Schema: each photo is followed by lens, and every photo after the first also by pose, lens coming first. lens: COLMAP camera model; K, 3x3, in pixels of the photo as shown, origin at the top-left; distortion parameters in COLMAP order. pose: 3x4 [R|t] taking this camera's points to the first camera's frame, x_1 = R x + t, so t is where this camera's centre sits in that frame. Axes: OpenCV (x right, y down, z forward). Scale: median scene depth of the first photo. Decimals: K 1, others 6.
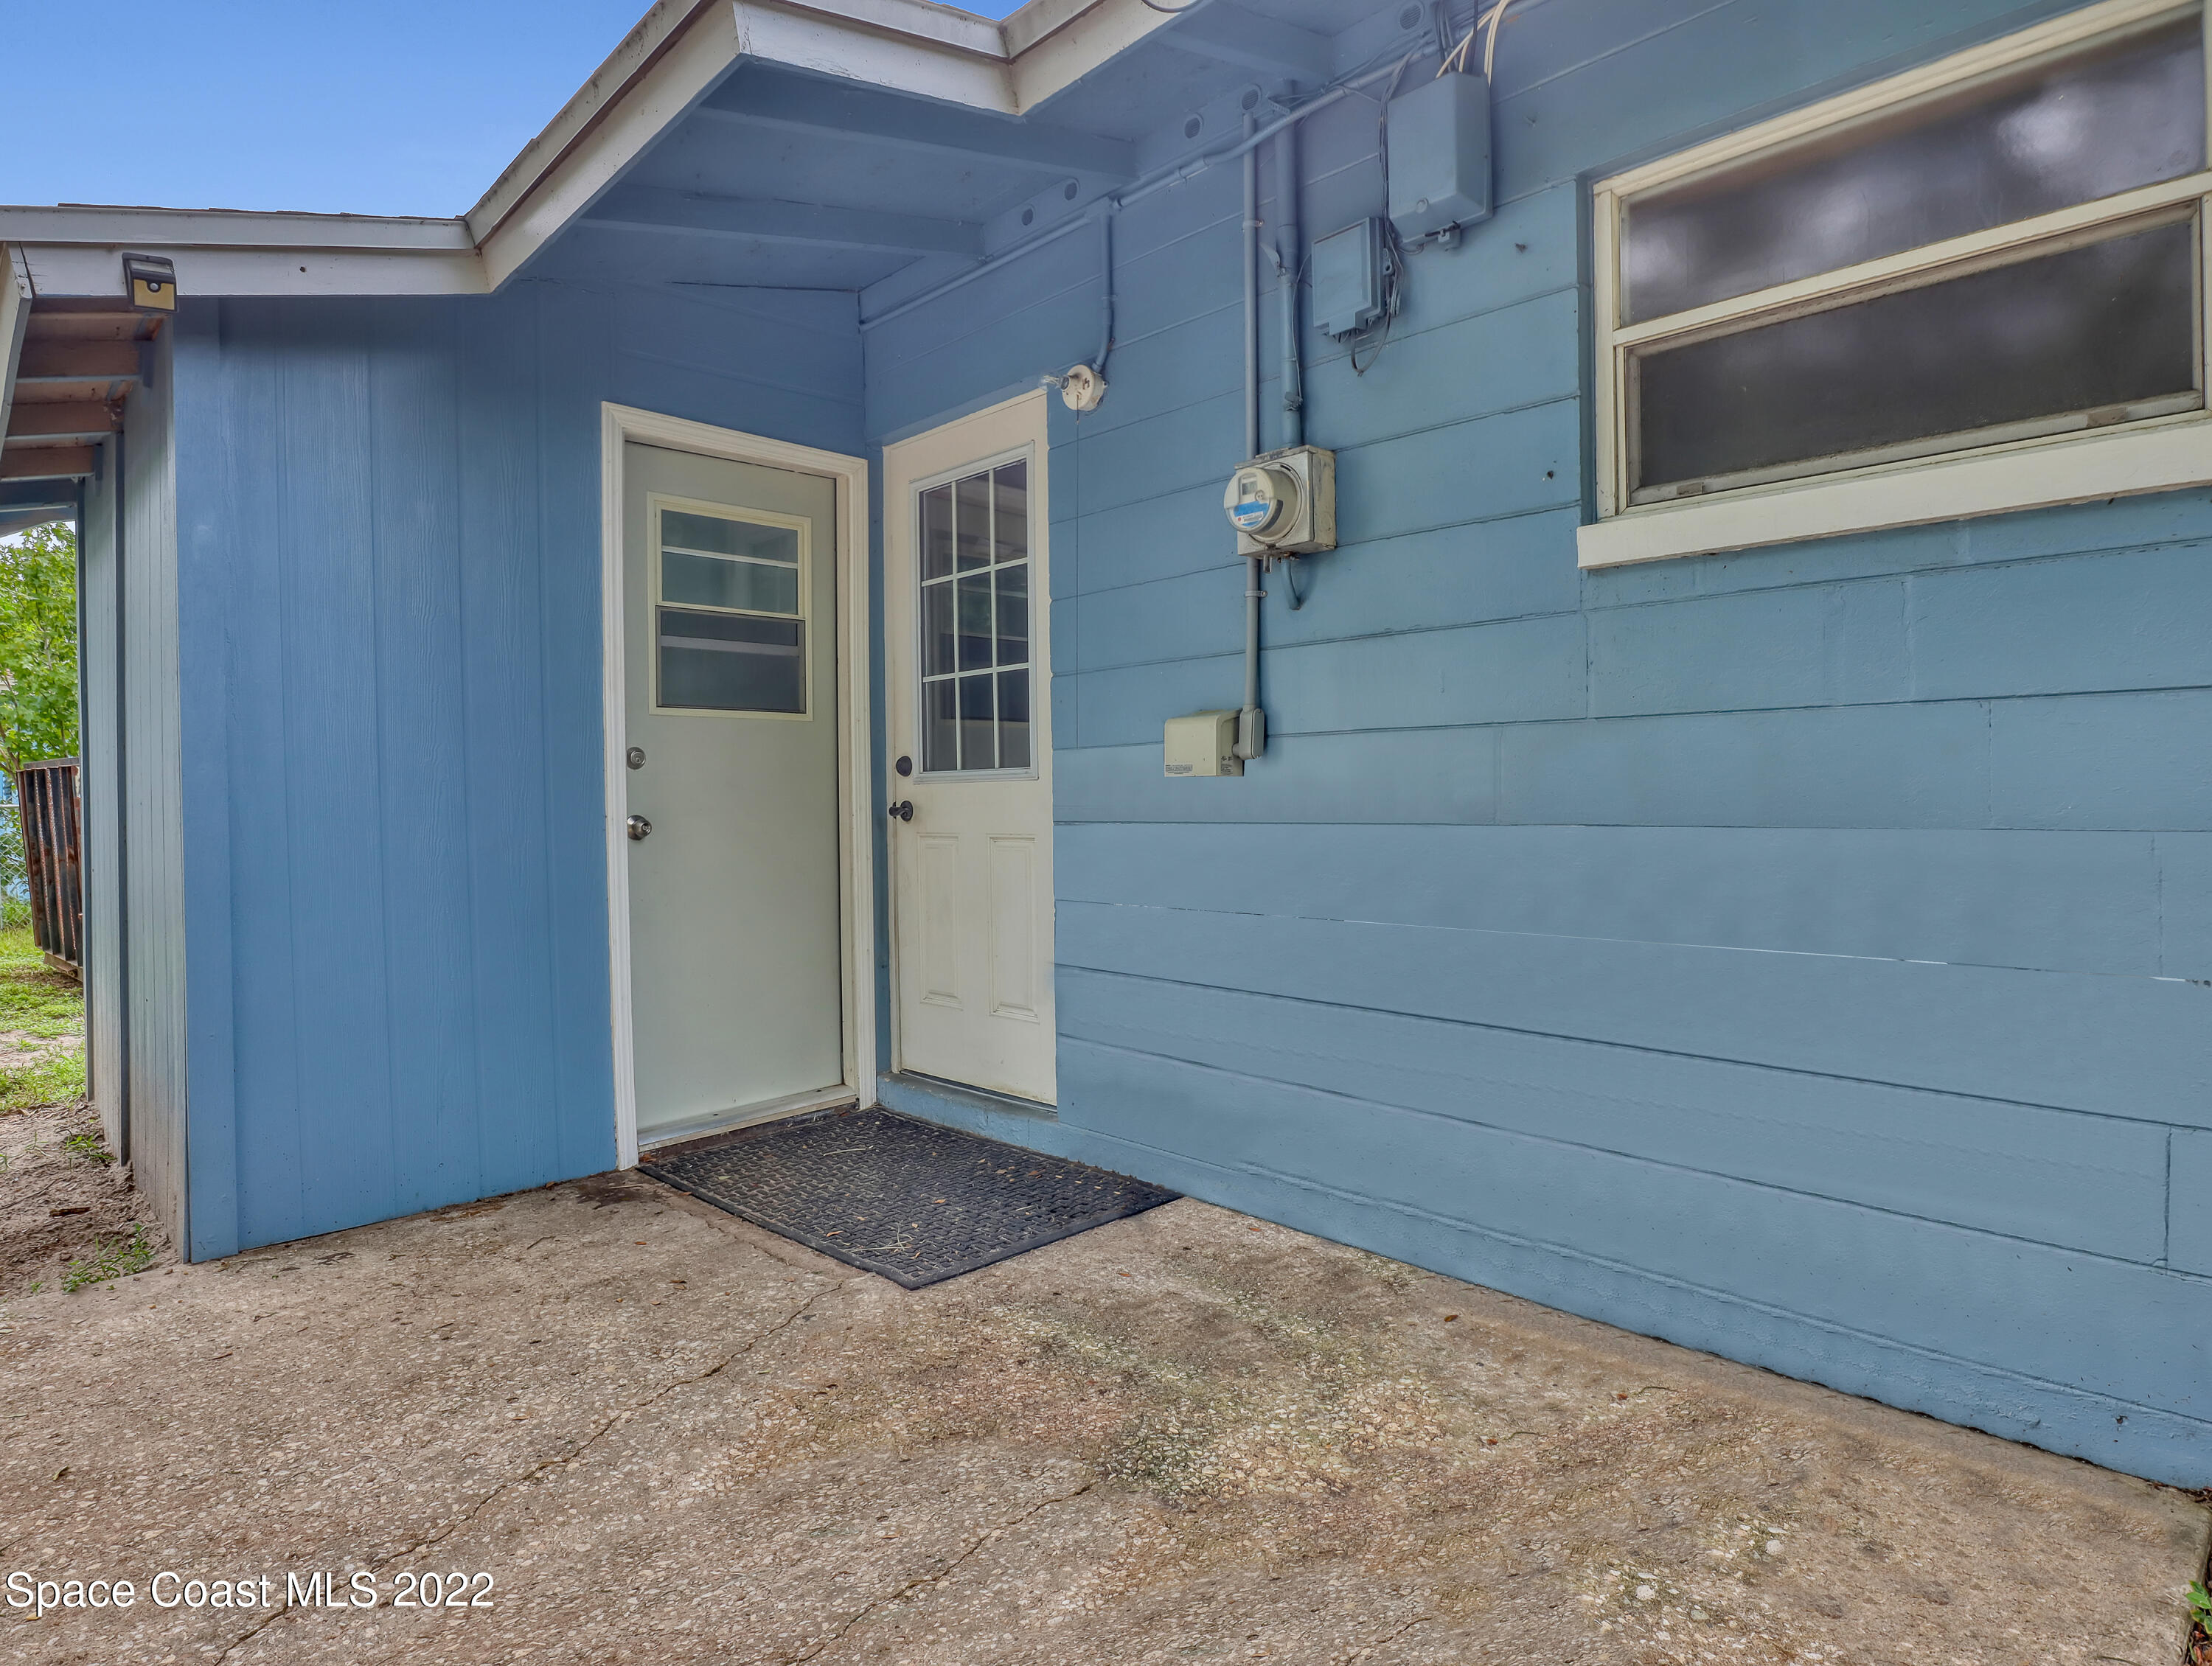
lens RADIAL K [[1271.0, 0, 1081.6], [0, 1271.0, 836.5], [0, 0, 1]] dist [-0.050074, -0.000245]
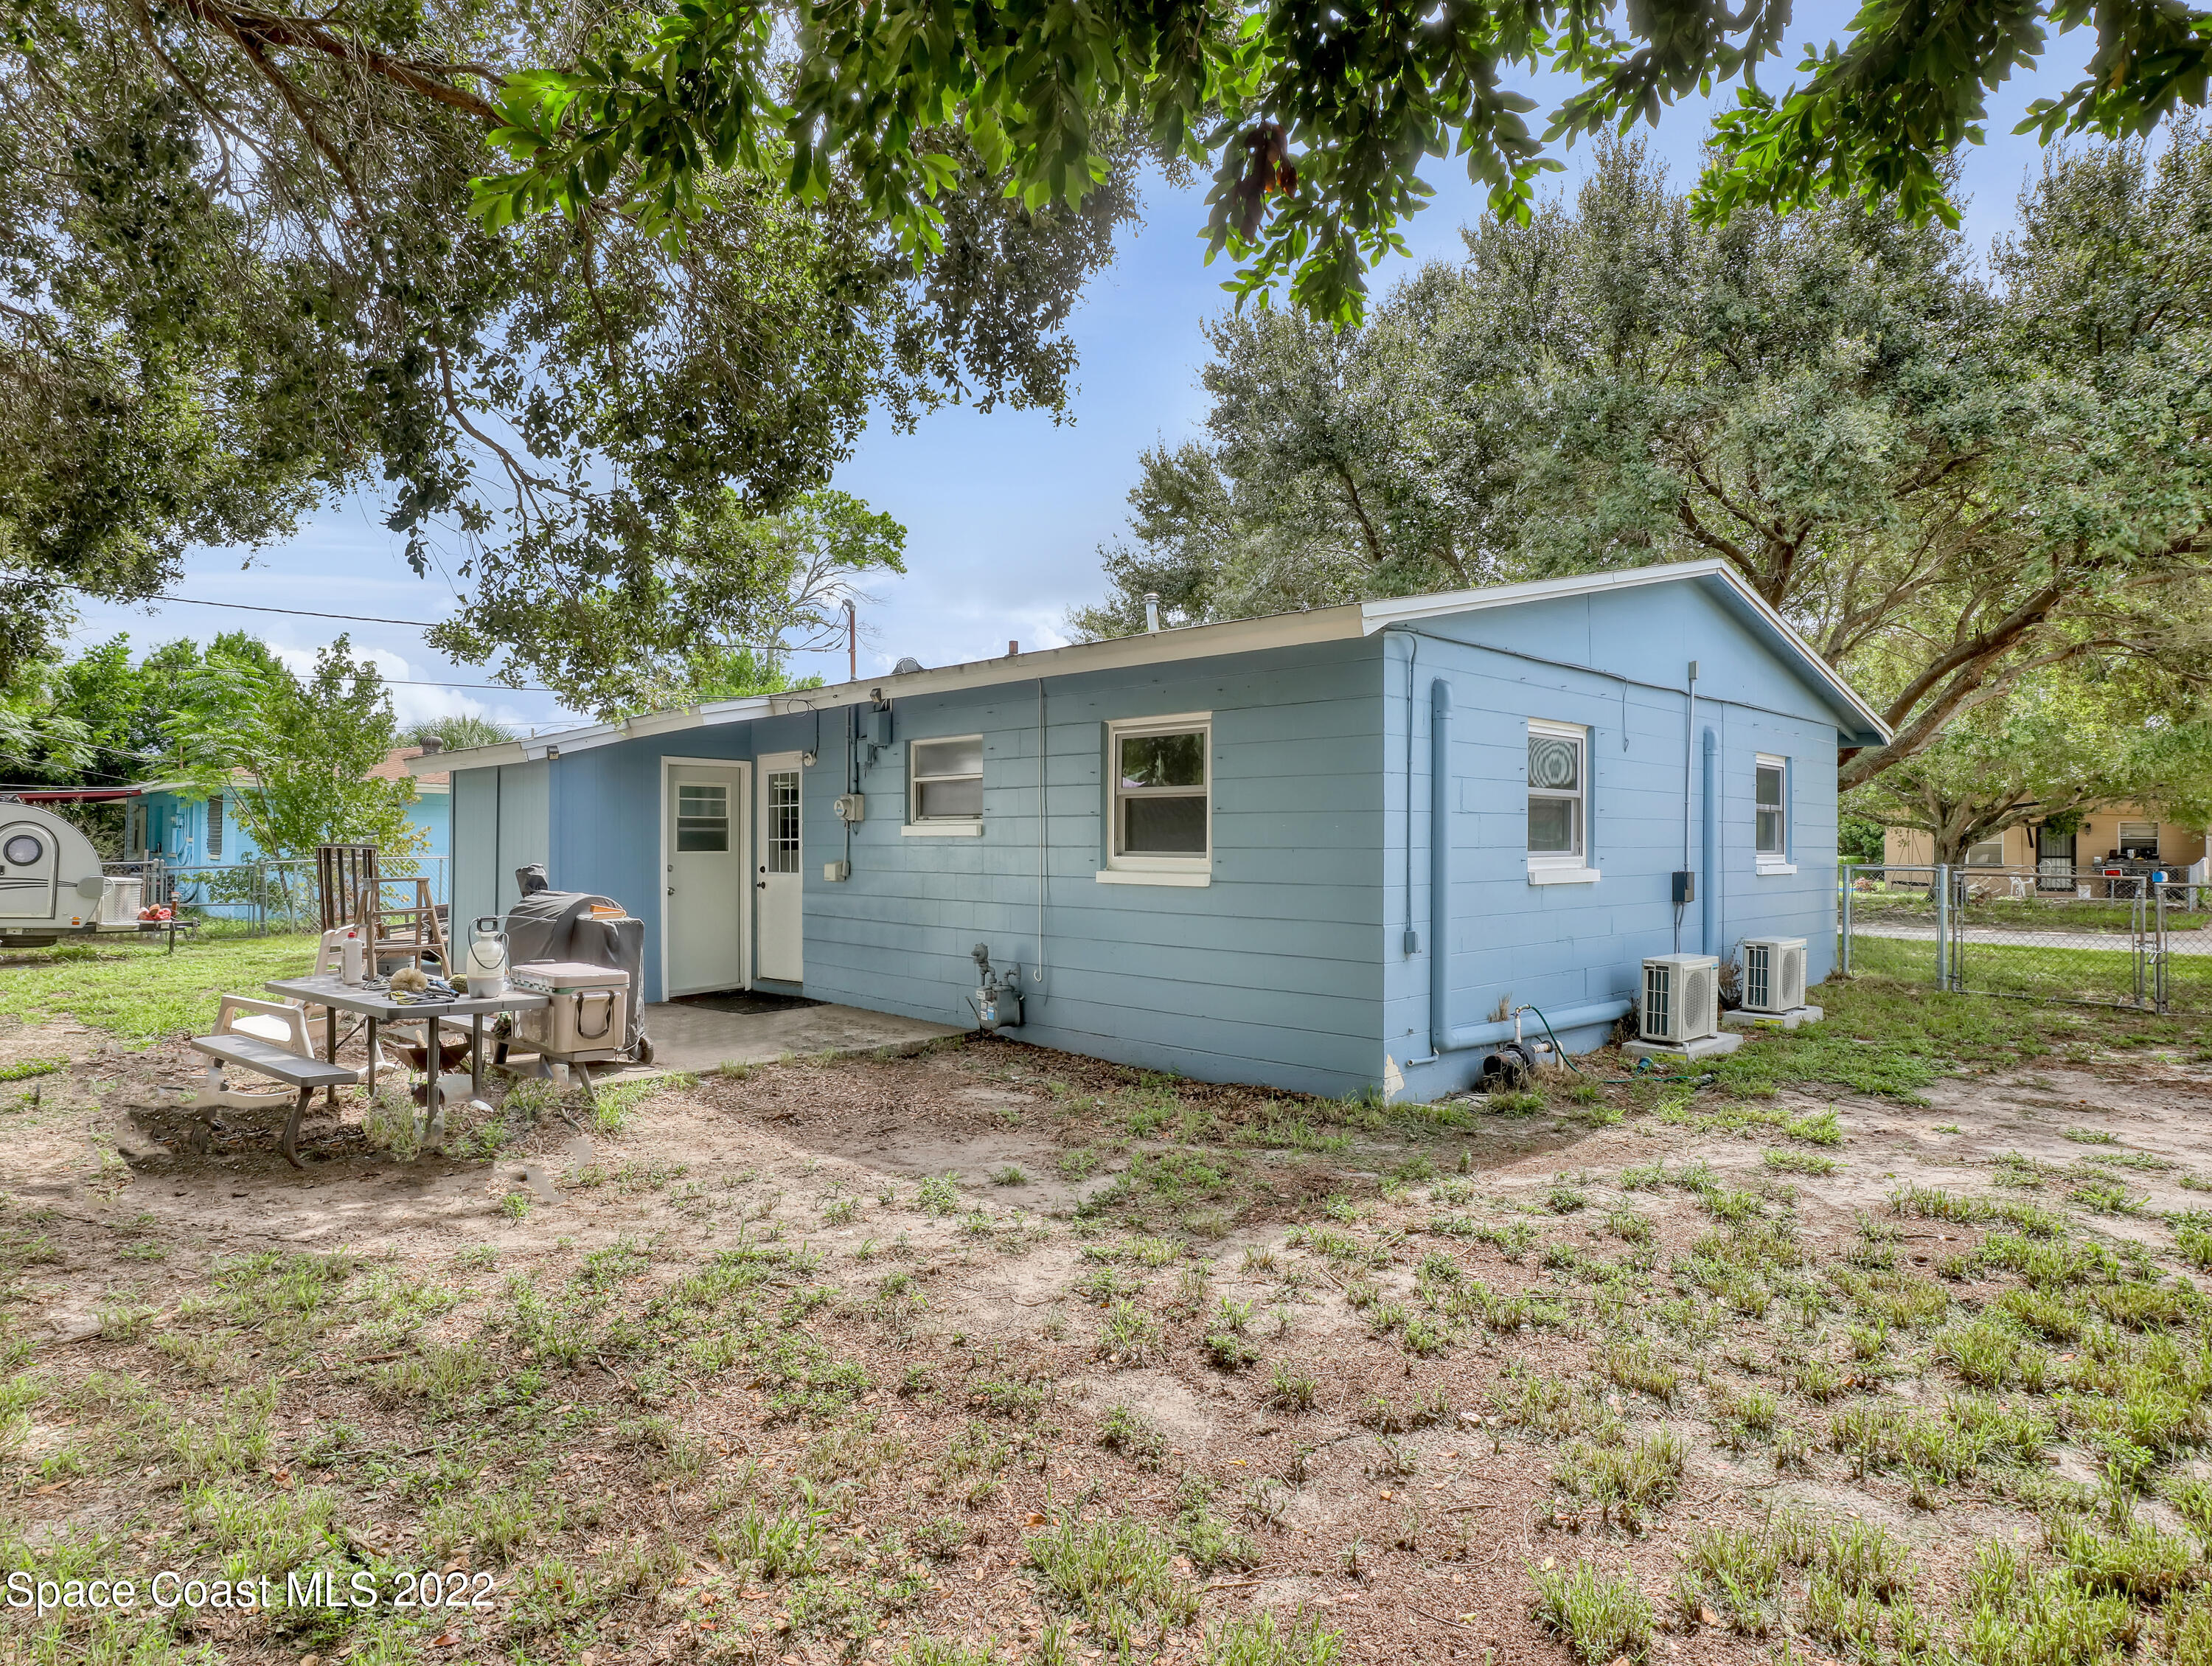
lens RADIAL K [[1271.2, 0, 1081.6], [0, 1271.2, 836.5], [0, 0, 1]] dist [-0.050074, -0.000245]
pose [[0.999921, 0.012175, -0.003099, 0.617719], [-0.012256, 0.999542, -0.027670, -0.062633], [0.002761, 0.027706, 0.999612, -1.951575]]
